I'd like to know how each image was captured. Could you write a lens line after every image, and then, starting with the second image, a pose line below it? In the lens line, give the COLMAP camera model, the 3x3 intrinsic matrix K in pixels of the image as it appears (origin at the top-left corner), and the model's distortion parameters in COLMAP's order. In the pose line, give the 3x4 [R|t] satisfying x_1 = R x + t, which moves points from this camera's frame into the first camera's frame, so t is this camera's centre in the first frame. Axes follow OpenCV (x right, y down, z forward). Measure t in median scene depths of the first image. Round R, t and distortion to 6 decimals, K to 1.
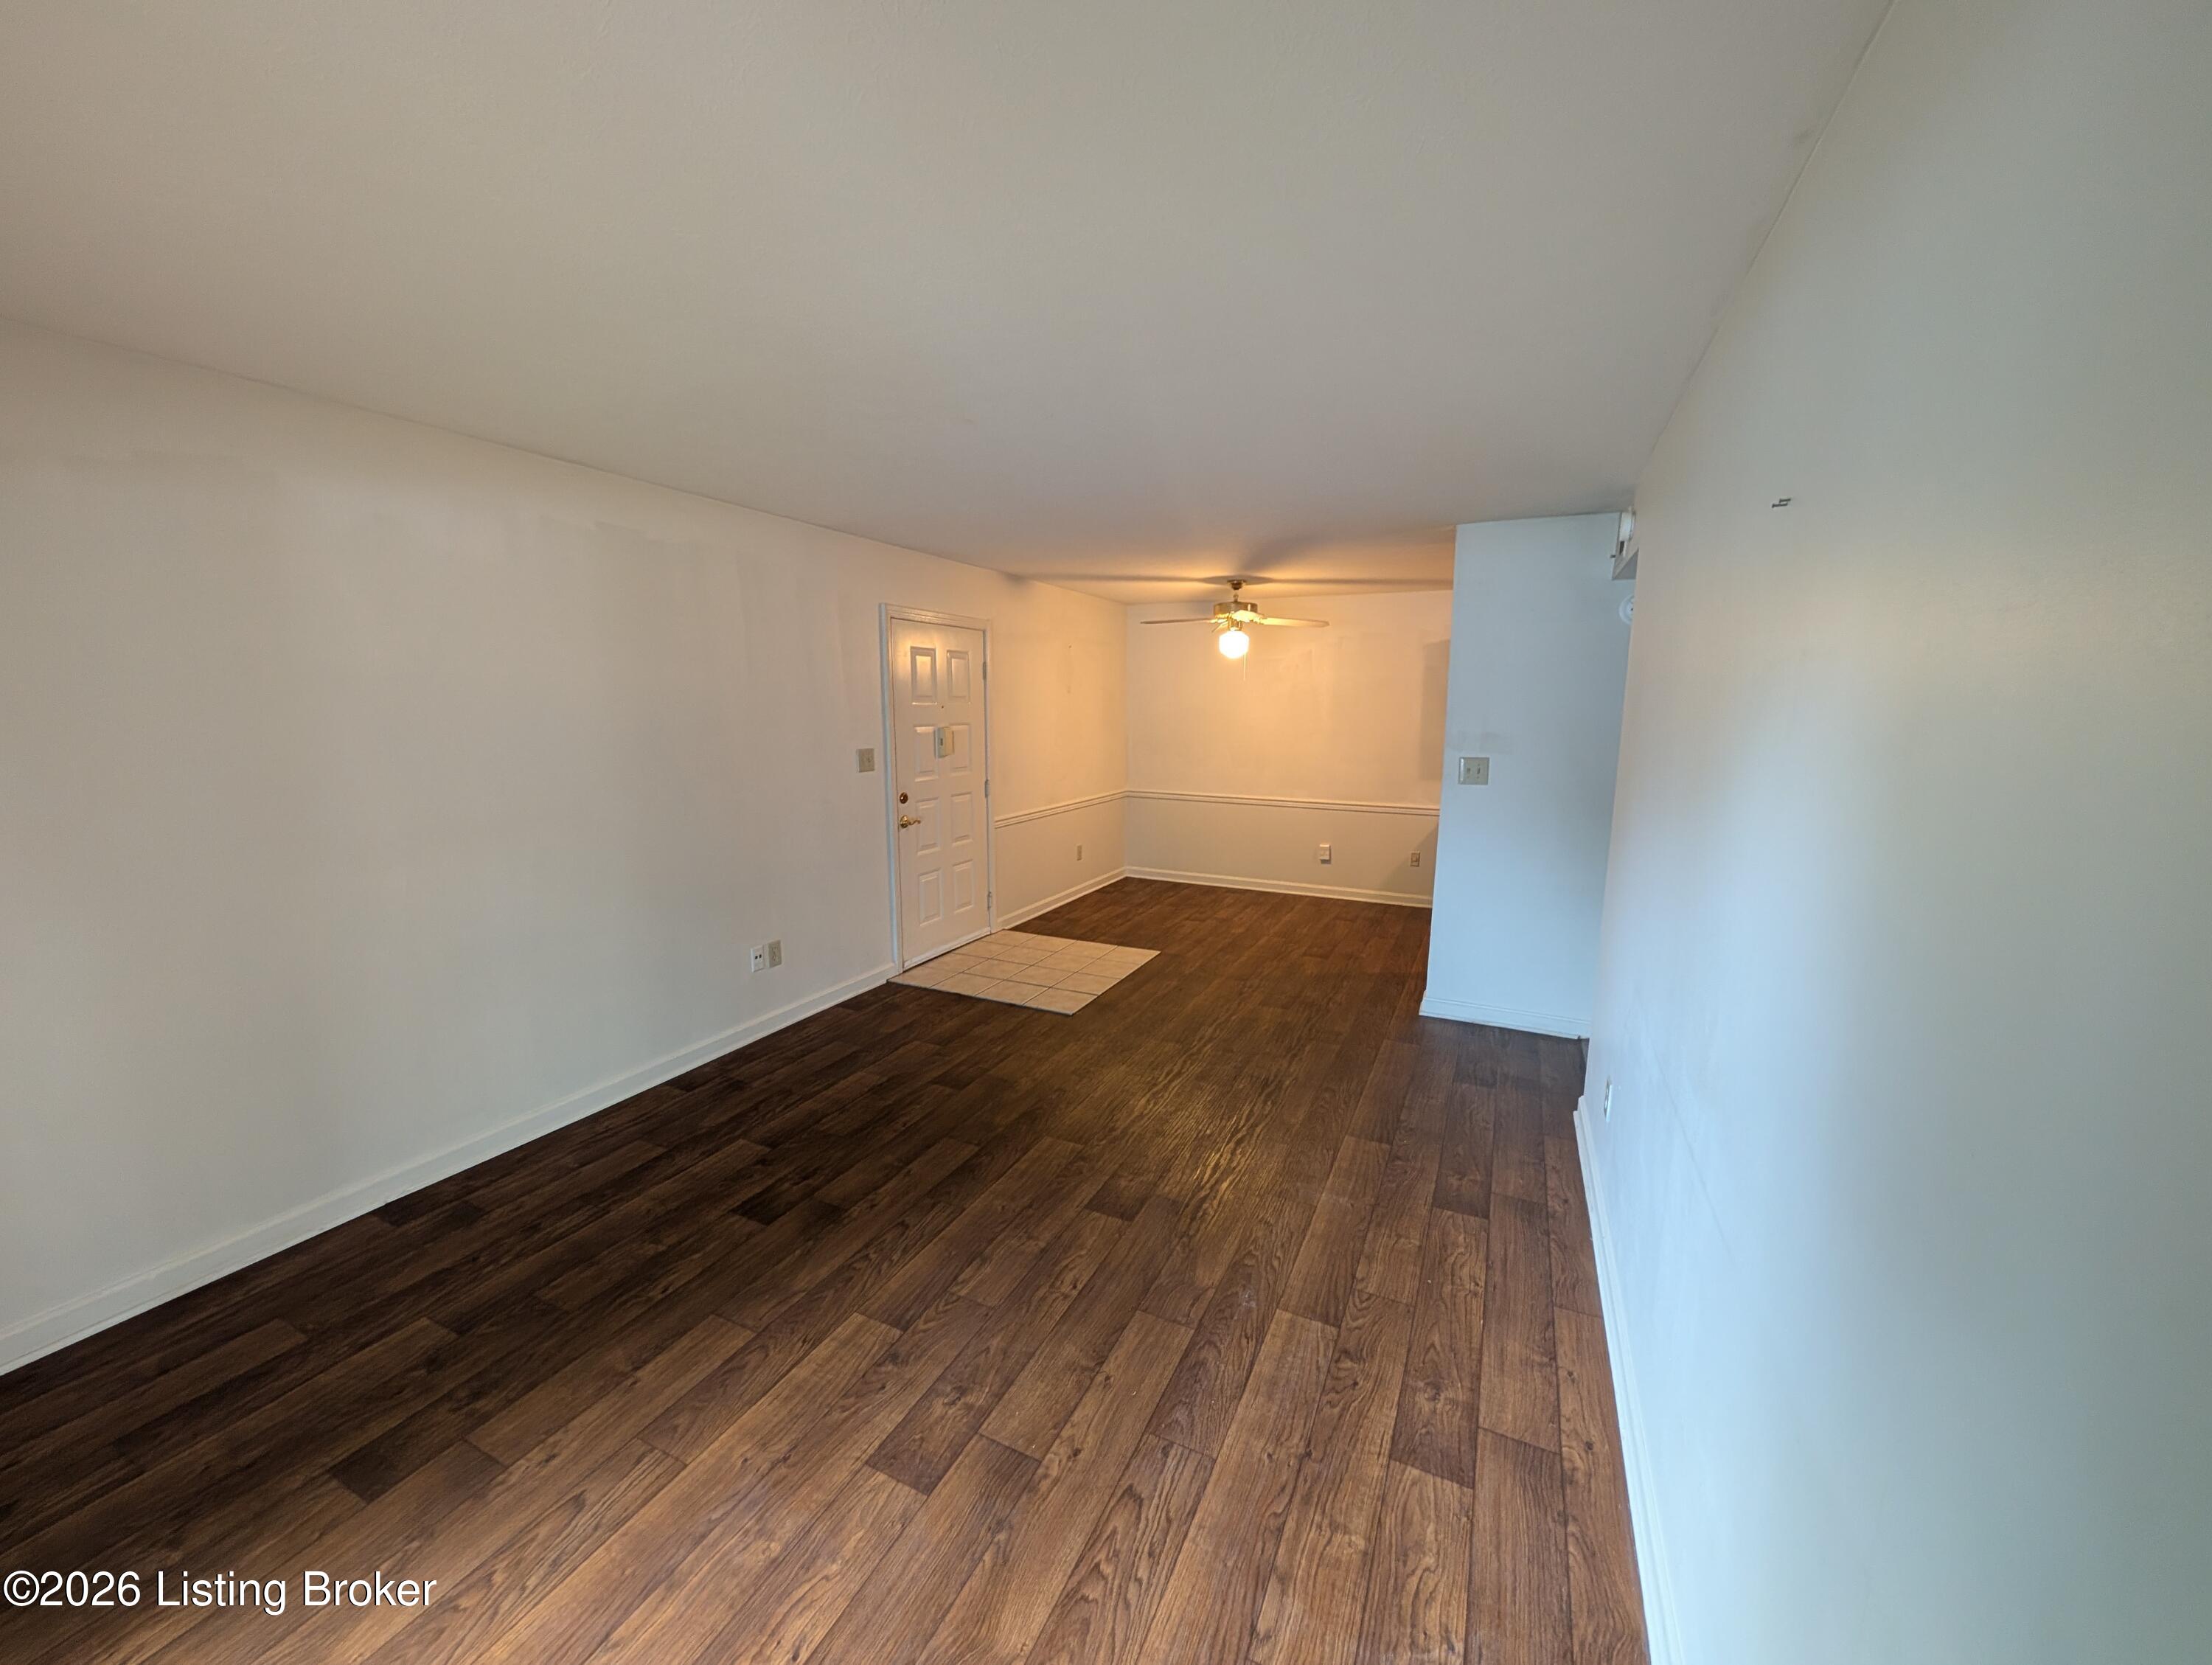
lens RADIAL K [[831.2, 0, 1110.1], [0, 831.2, 864.4], [0, 0, 1]] dist [-0.006416, 0.000965]
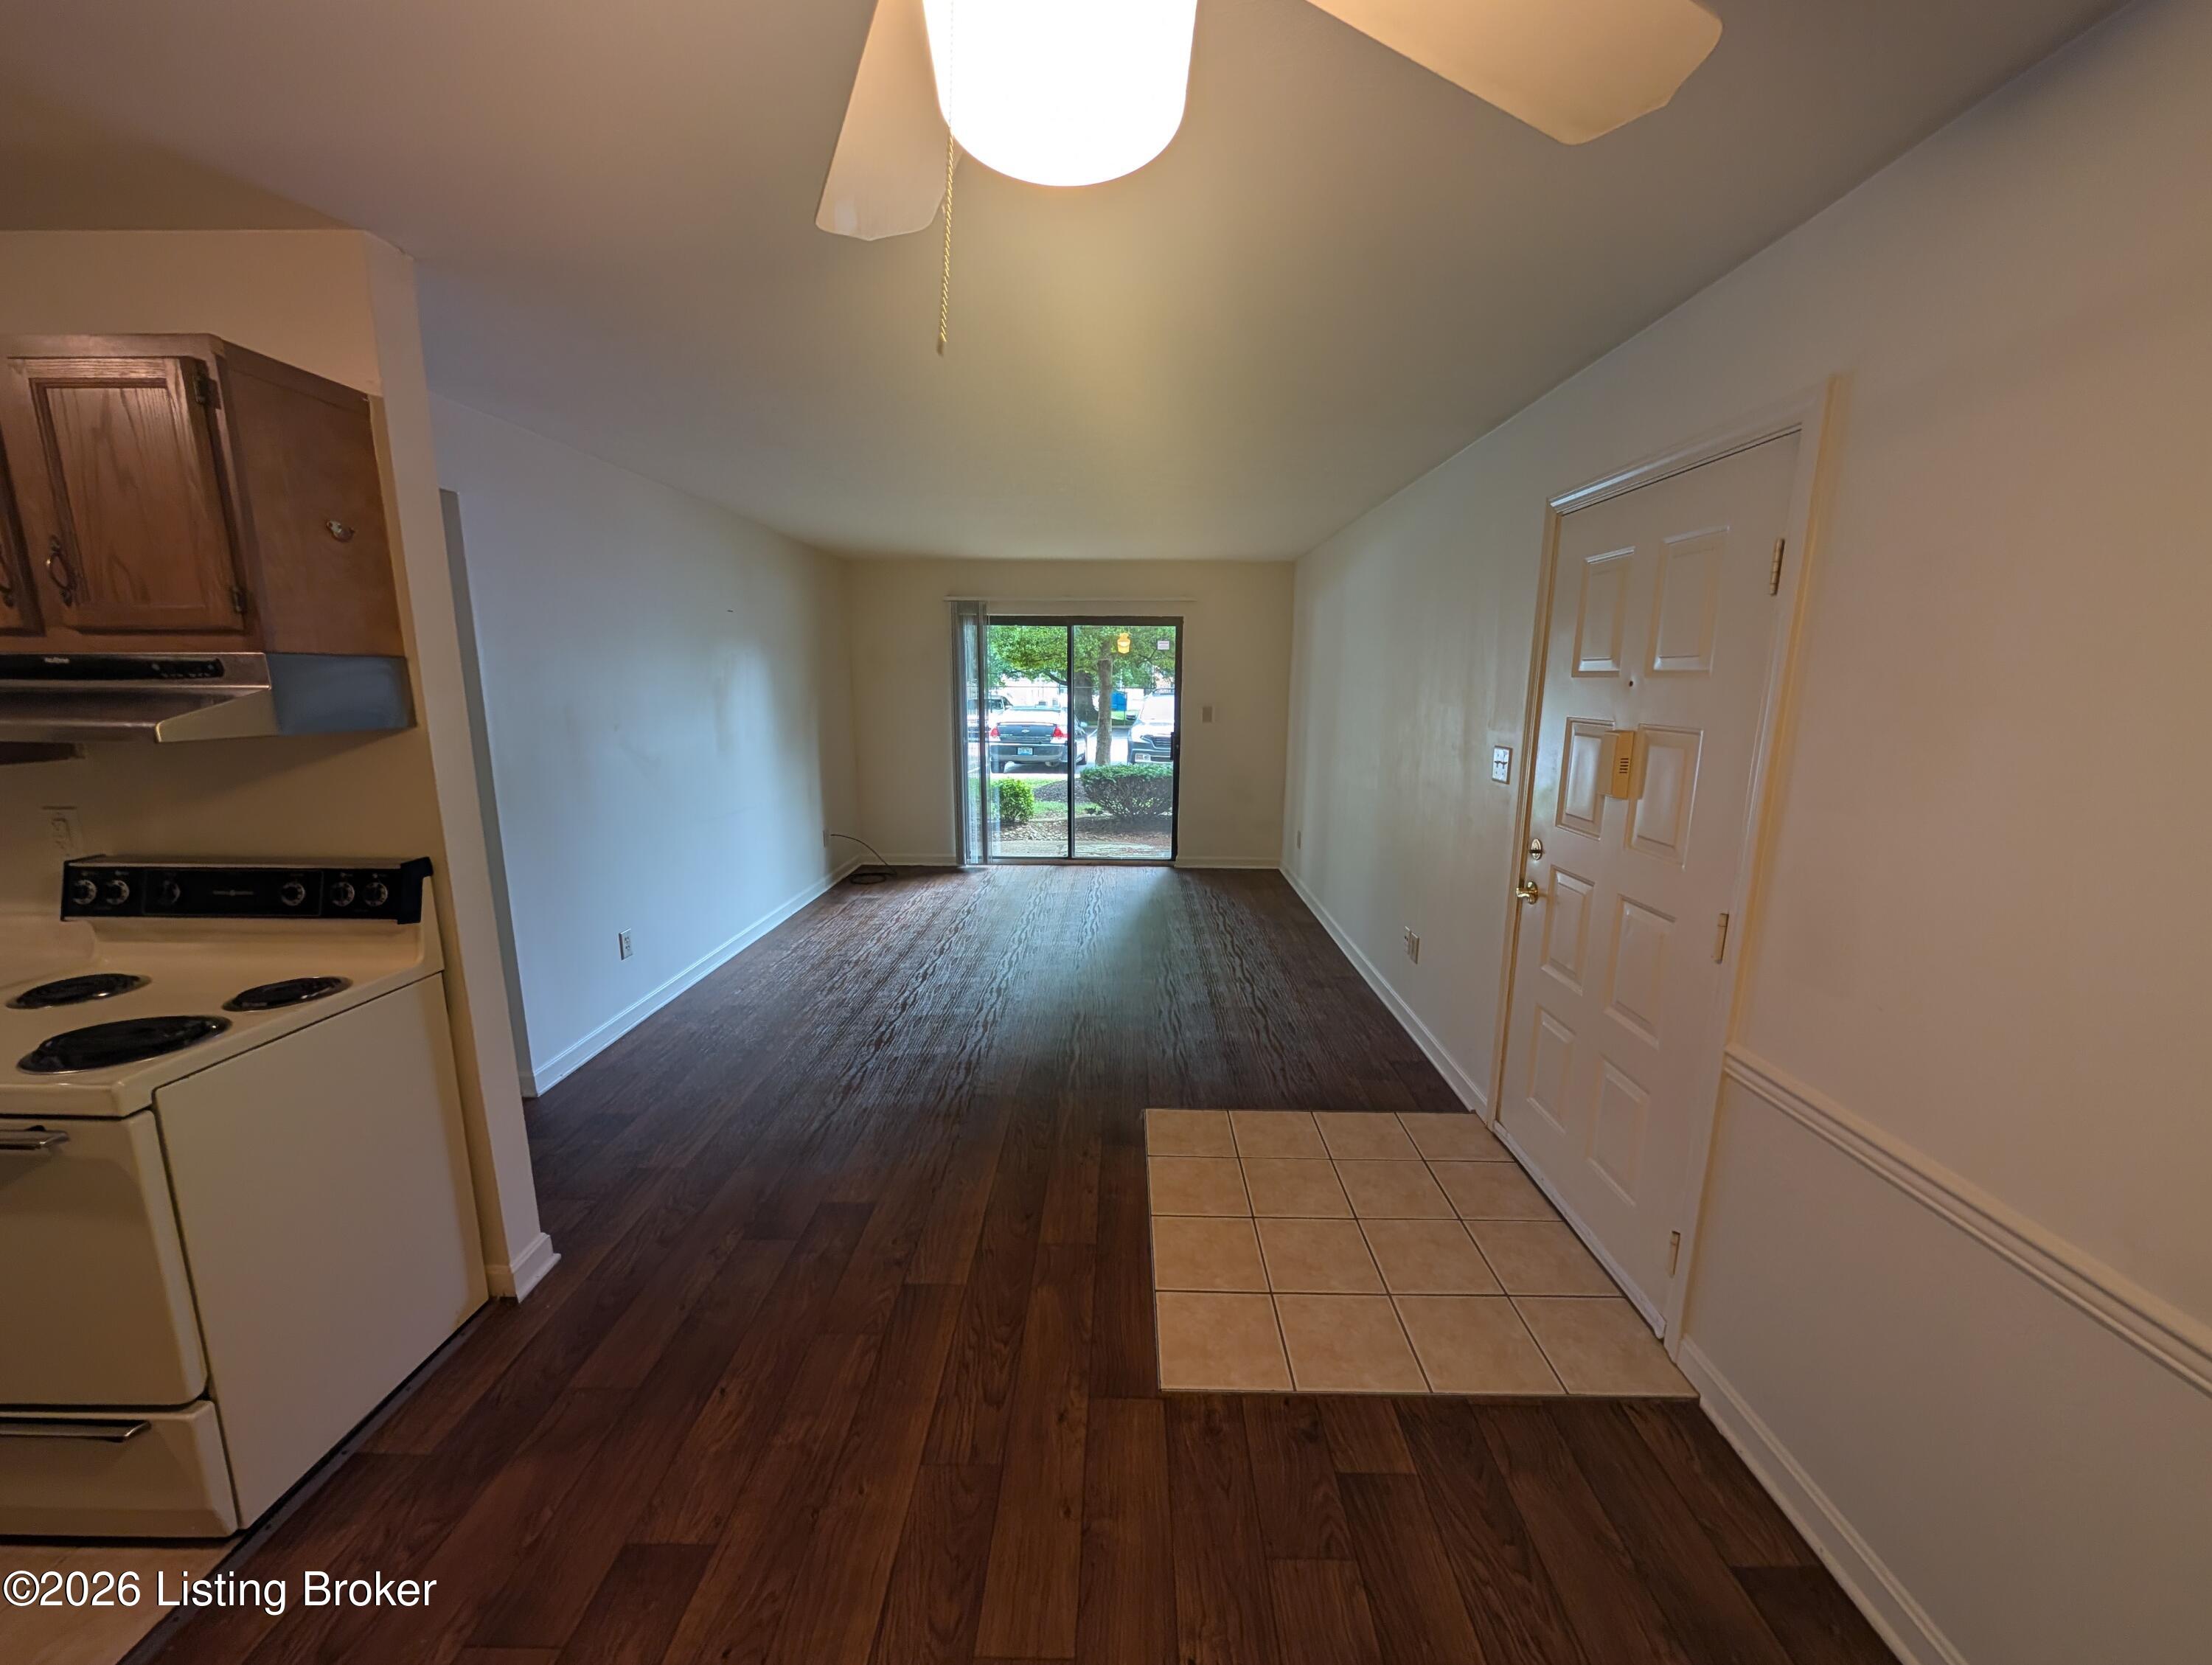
lens RADIAL K [[831.2, 0, 1111.7], [0, 831.2, 834.2], [0, 0, 1]] dist [-0.006416, 0.000965]
pose [[-0.906721, 0.059422, -0.417524, 0.246924], [-0.104705, 0.927307, 0.359357, -0.269955], [0.408527, 0.369554, -0.834587, 1.411637]]
